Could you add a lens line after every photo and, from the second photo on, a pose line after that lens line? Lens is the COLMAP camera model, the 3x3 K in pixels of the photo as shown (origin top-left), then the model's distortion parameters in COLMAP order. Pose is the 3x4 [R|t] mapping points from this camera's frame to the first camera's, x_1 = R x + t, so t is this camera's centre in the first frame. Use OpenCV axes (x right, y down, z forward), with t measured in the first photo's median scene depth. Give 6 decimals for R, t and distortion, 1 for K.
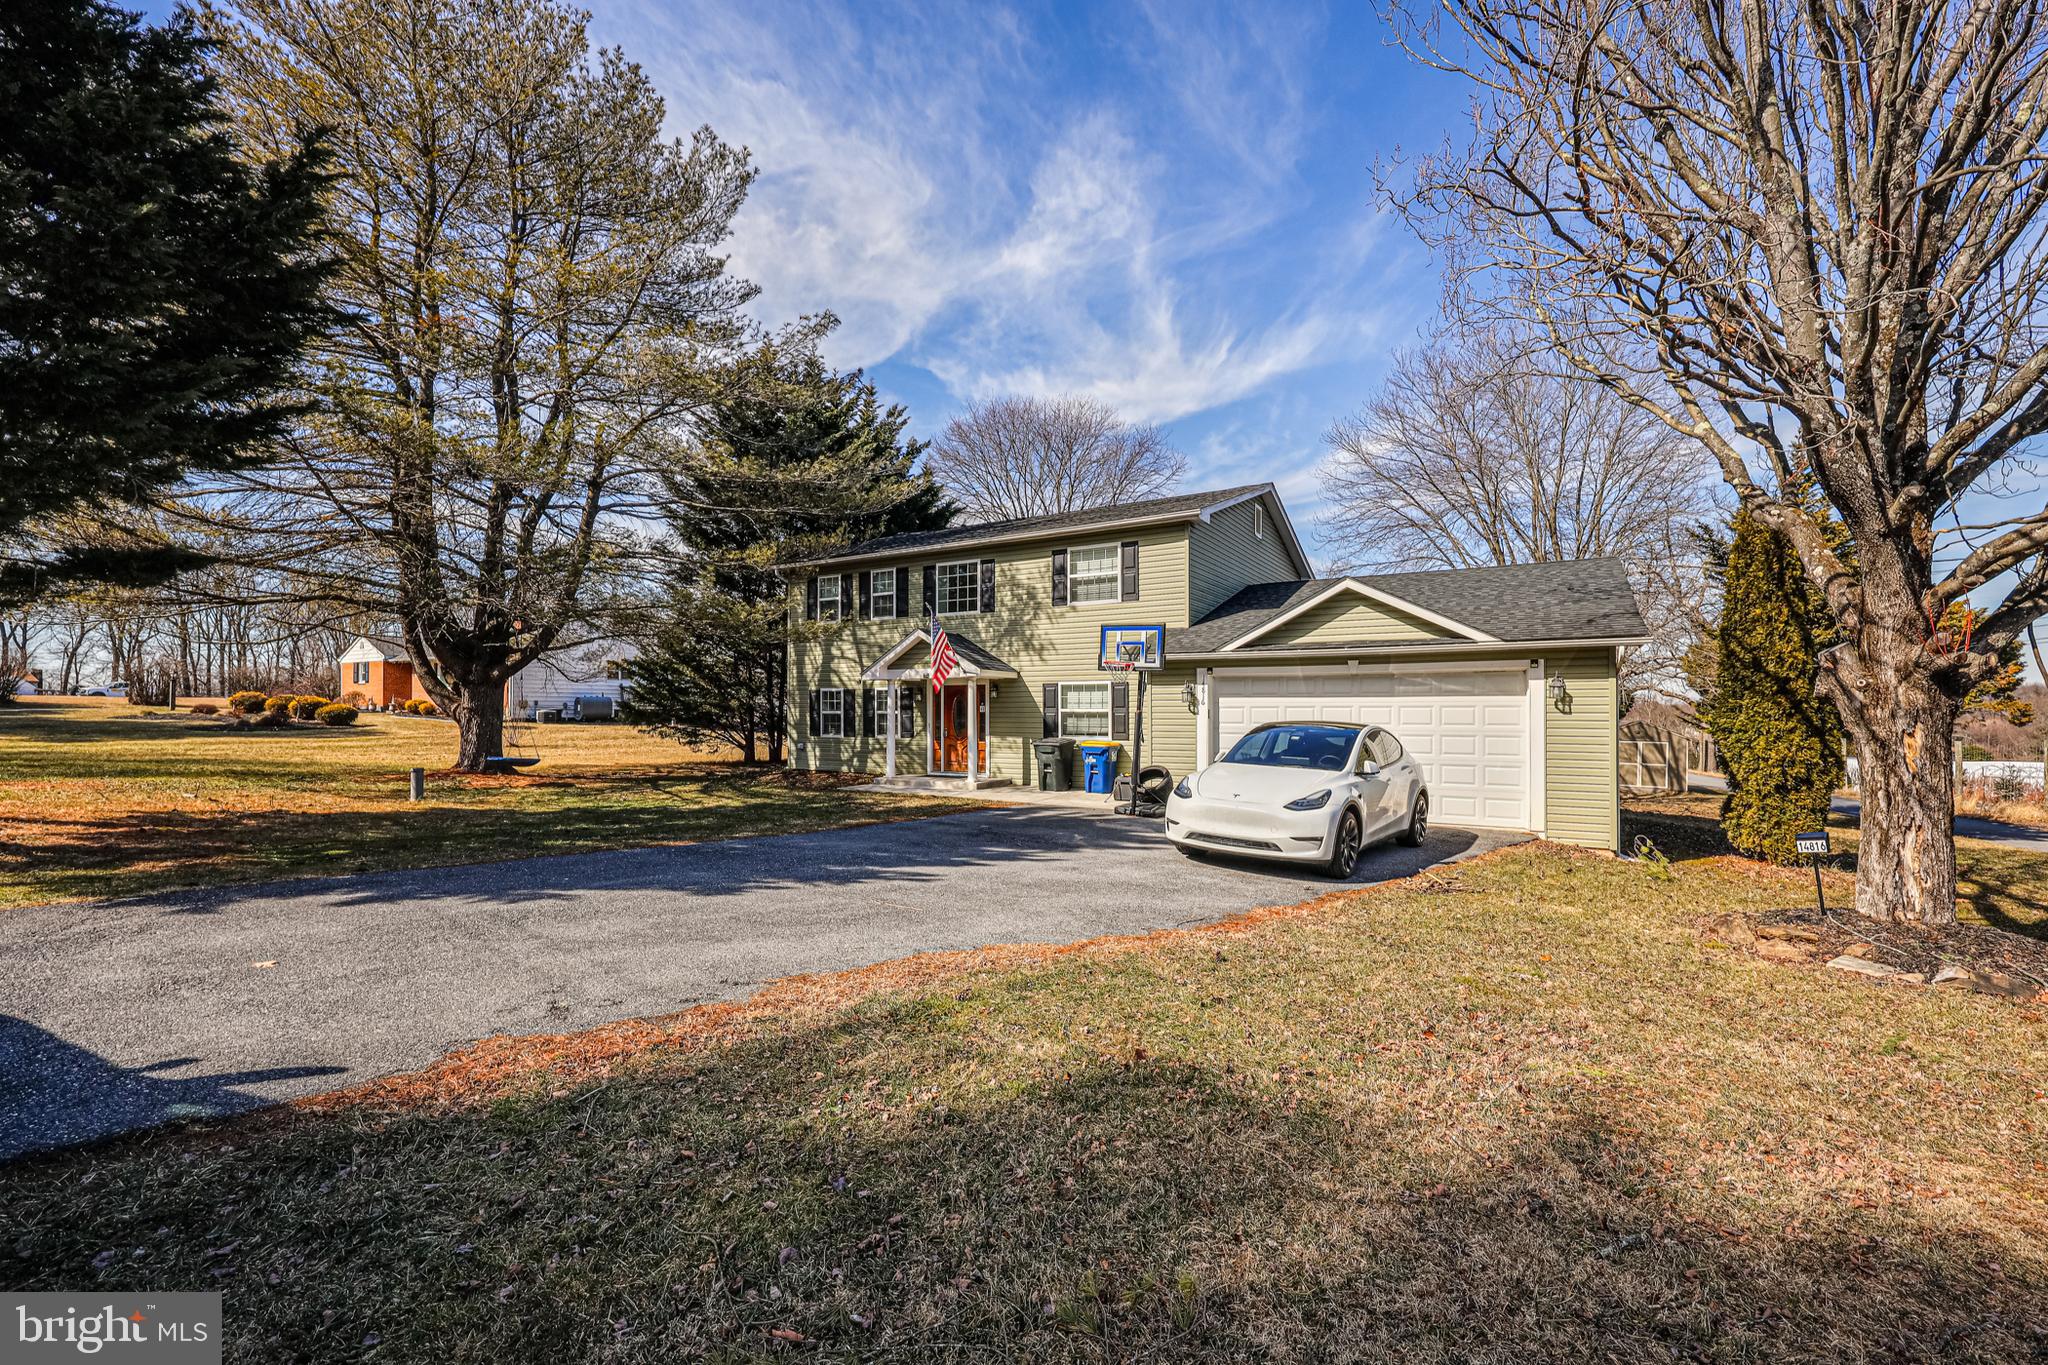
lens RADIAL K [[838.4, 0, 1021.8], [0, 838.4, 702.2], [0, 0, 1]] dist [-0.001341, 0.000245]
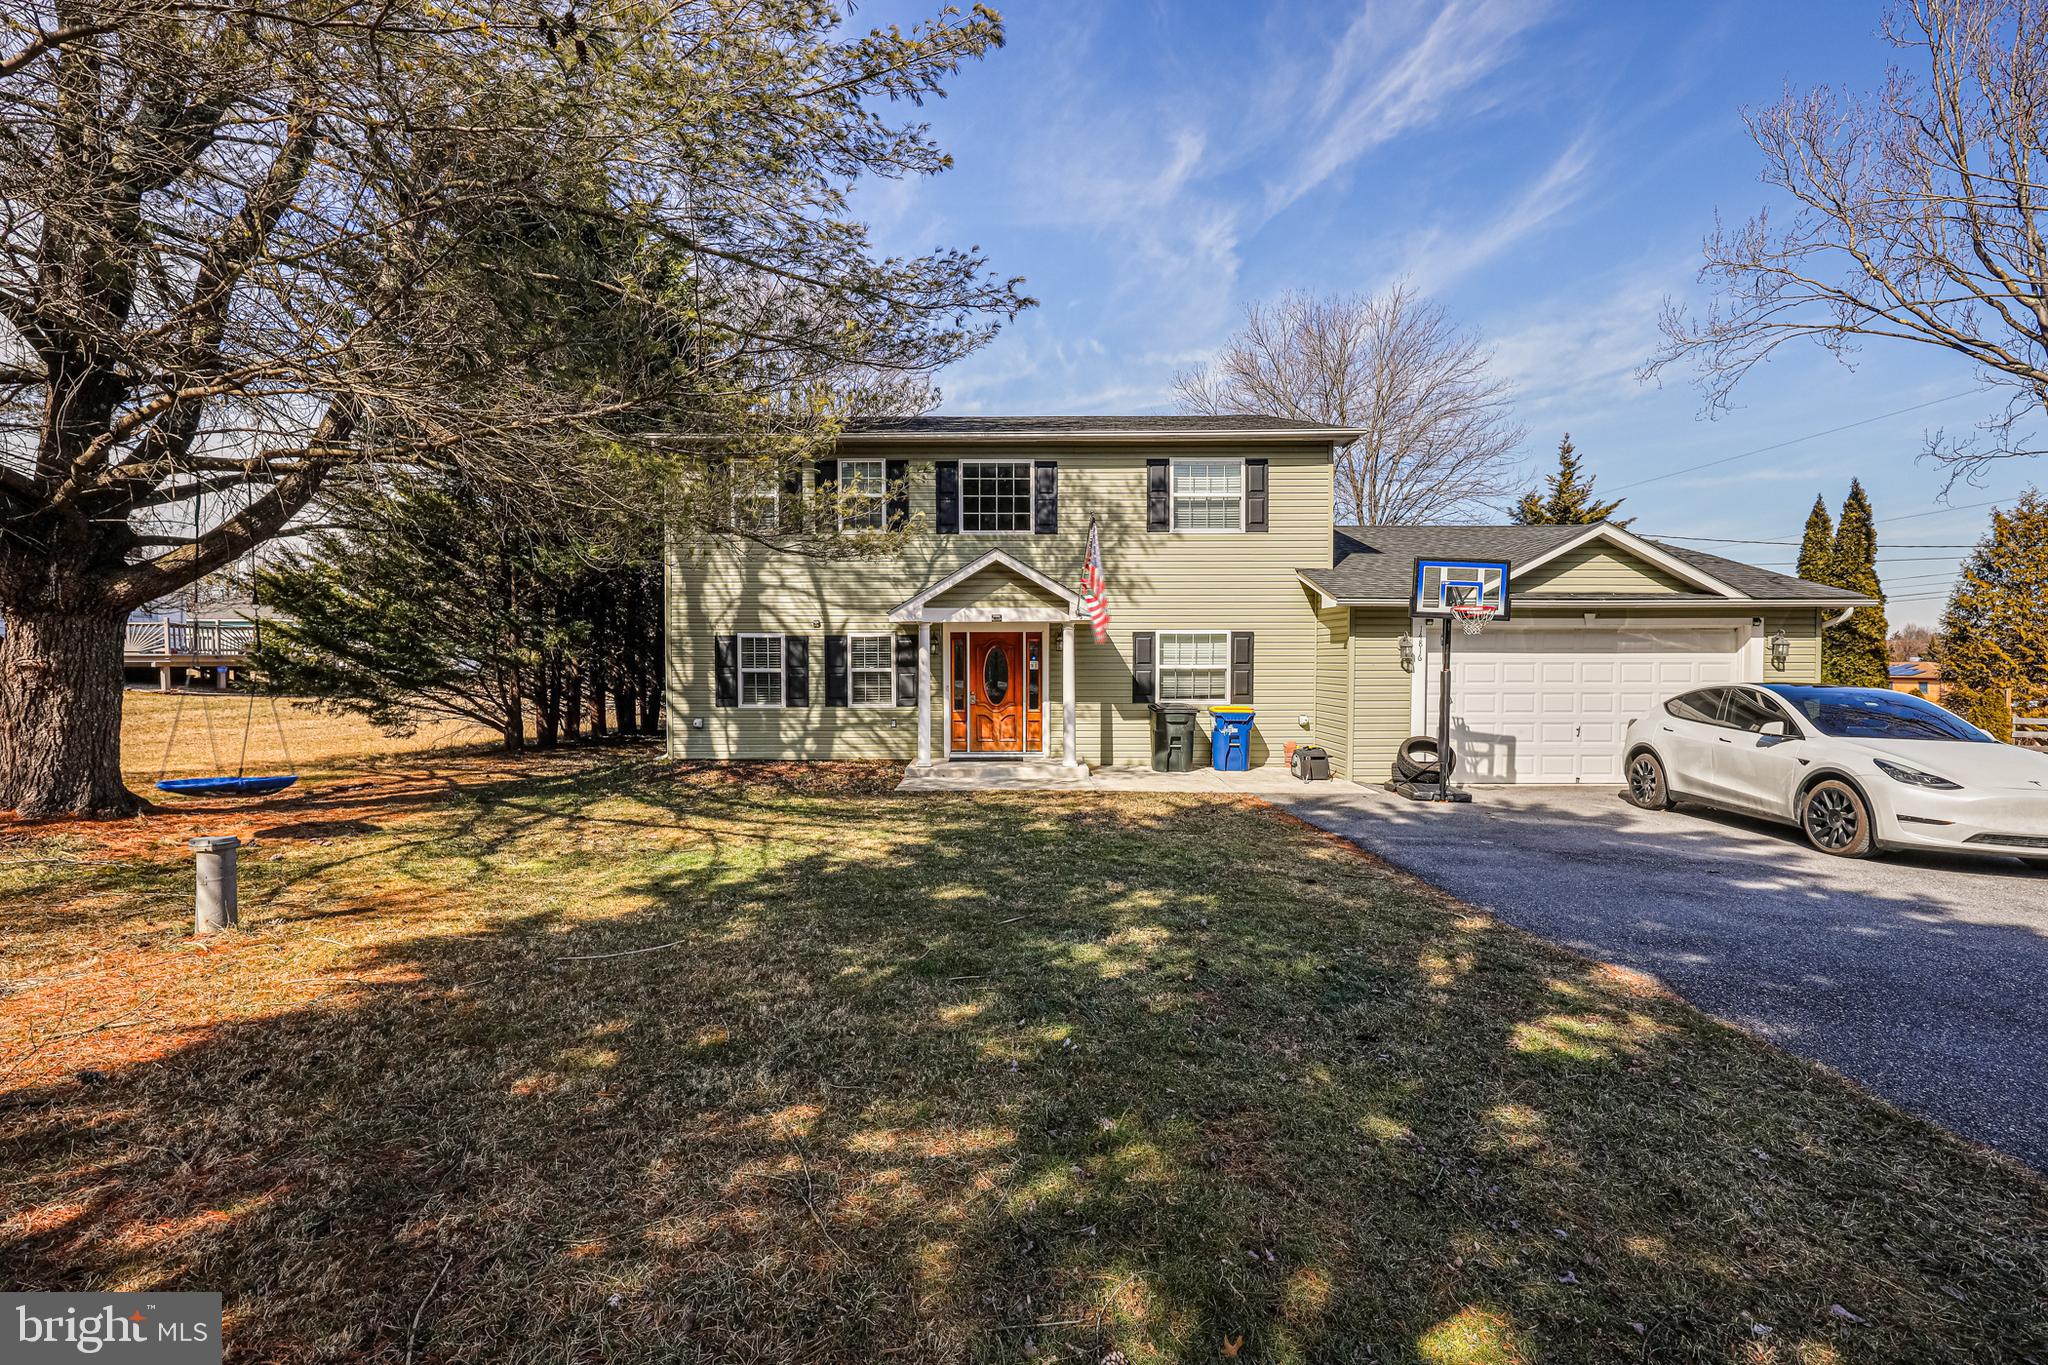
lens RADIAL K [[838.4, 0, 1011.3], [0, 838.4, 674.1], [0, 0, 1]] dist [-0.001341, 0.000245]
pose [[0.860640, -0.009315, 0.509129, -0.444738], [-0.004585, 0.999650, 0.026040, -0.003040], [-0.509193, -0.024746, 0.860296, 0.381571]]
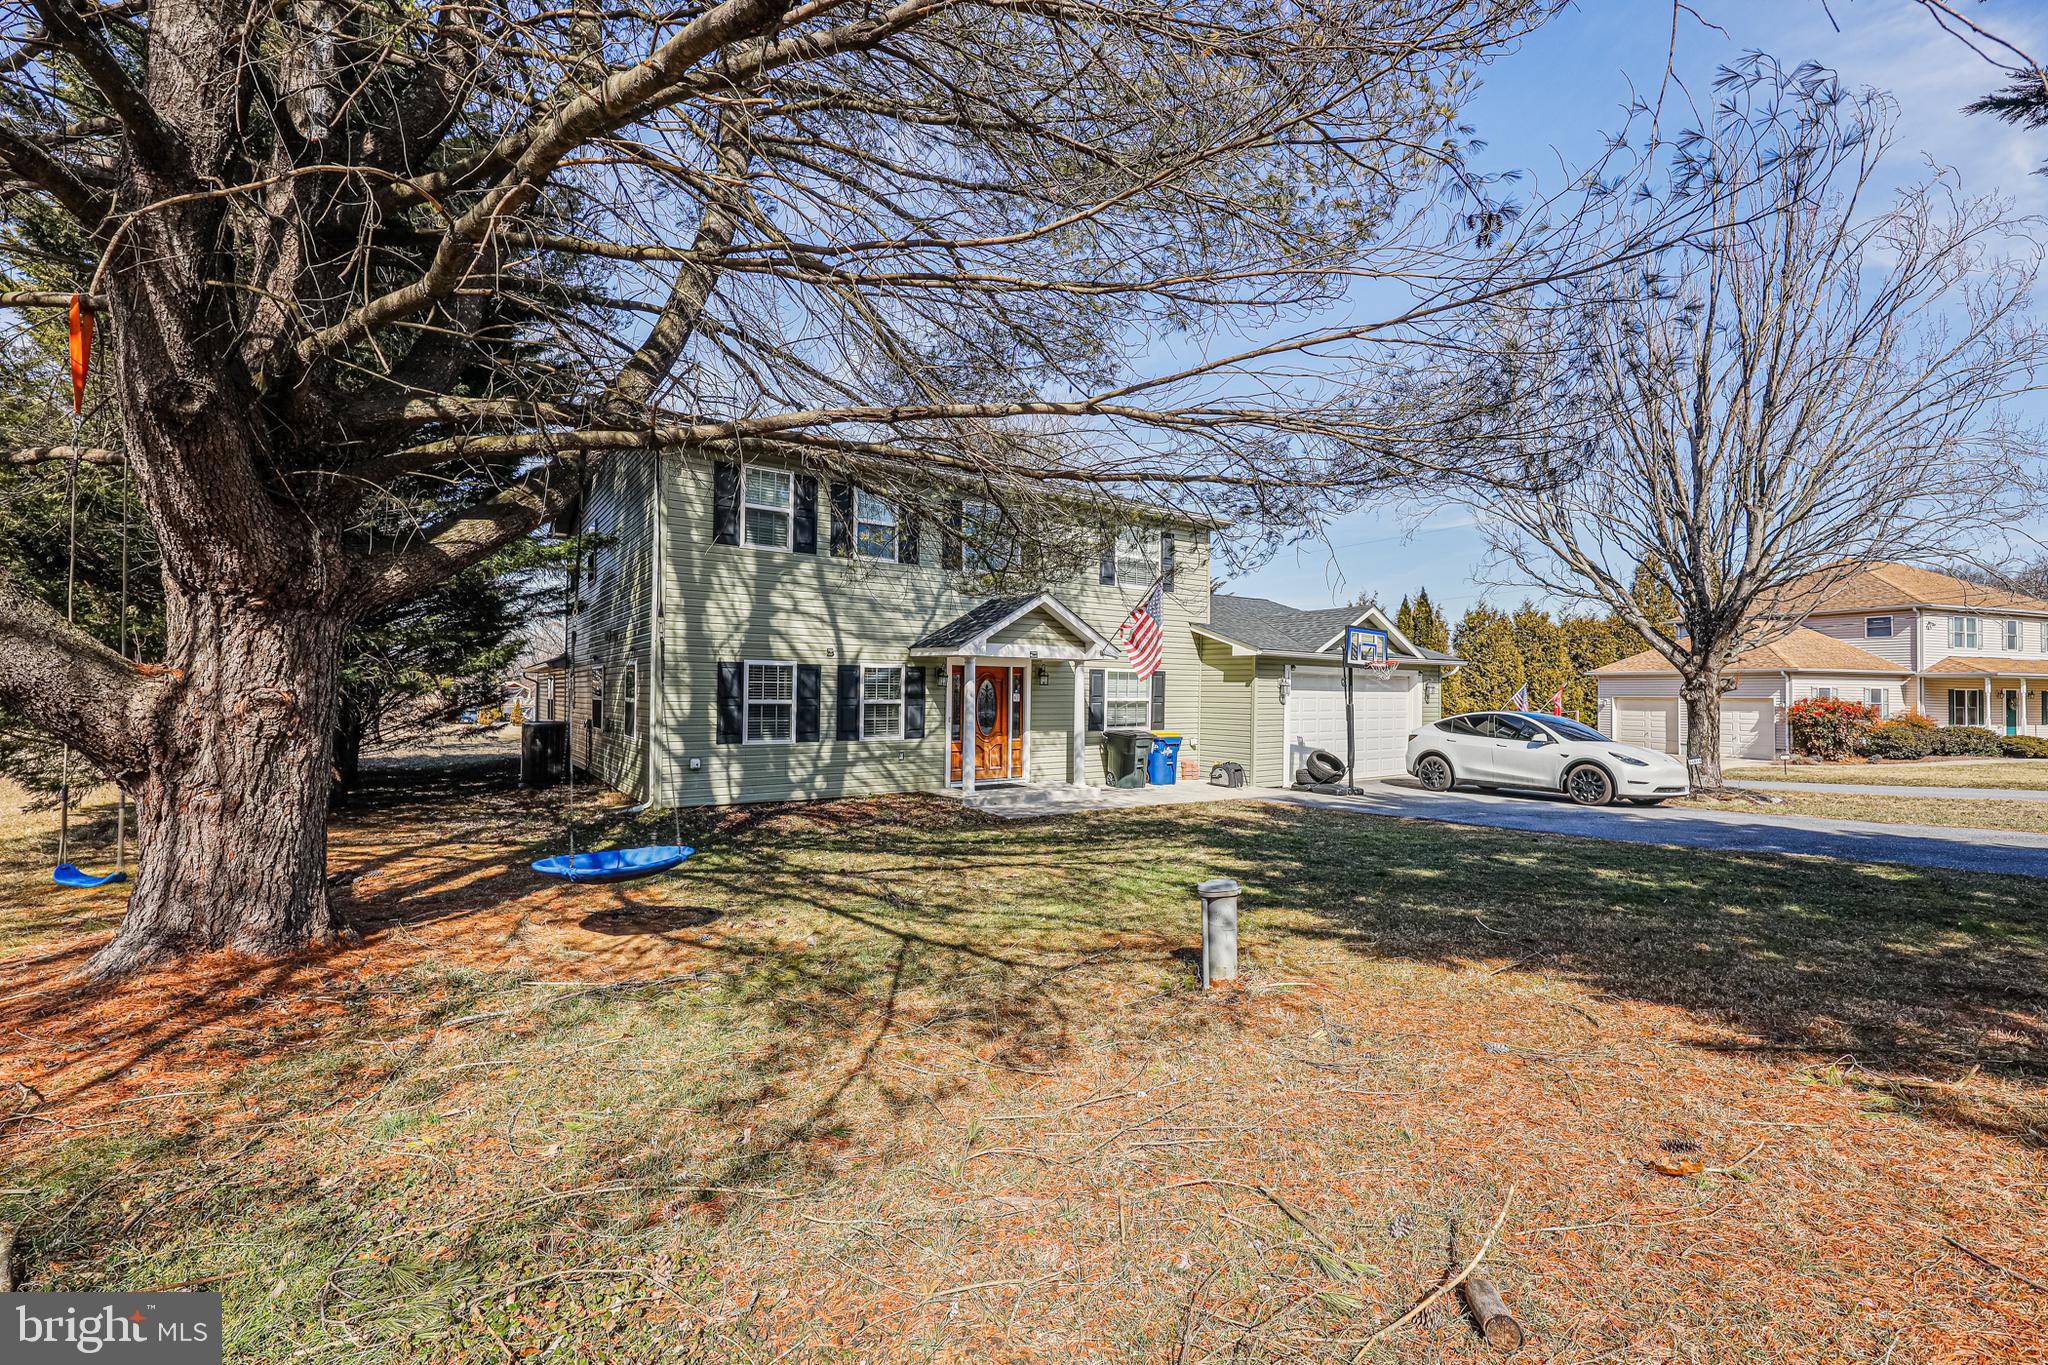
lens RADIAL K [[838.4, 0, 1011.8], [0, 838.4, 677.0], [0, 0, 1]] dist [-0.001341, 0.000245]
pose [[0.412856, 0.019354, 0.910591, -0.784971], [-0.019742, 0.999729, -0.012297, -0.001628], [-0.910582, -0.012900, 0.413127, 0.683661]]
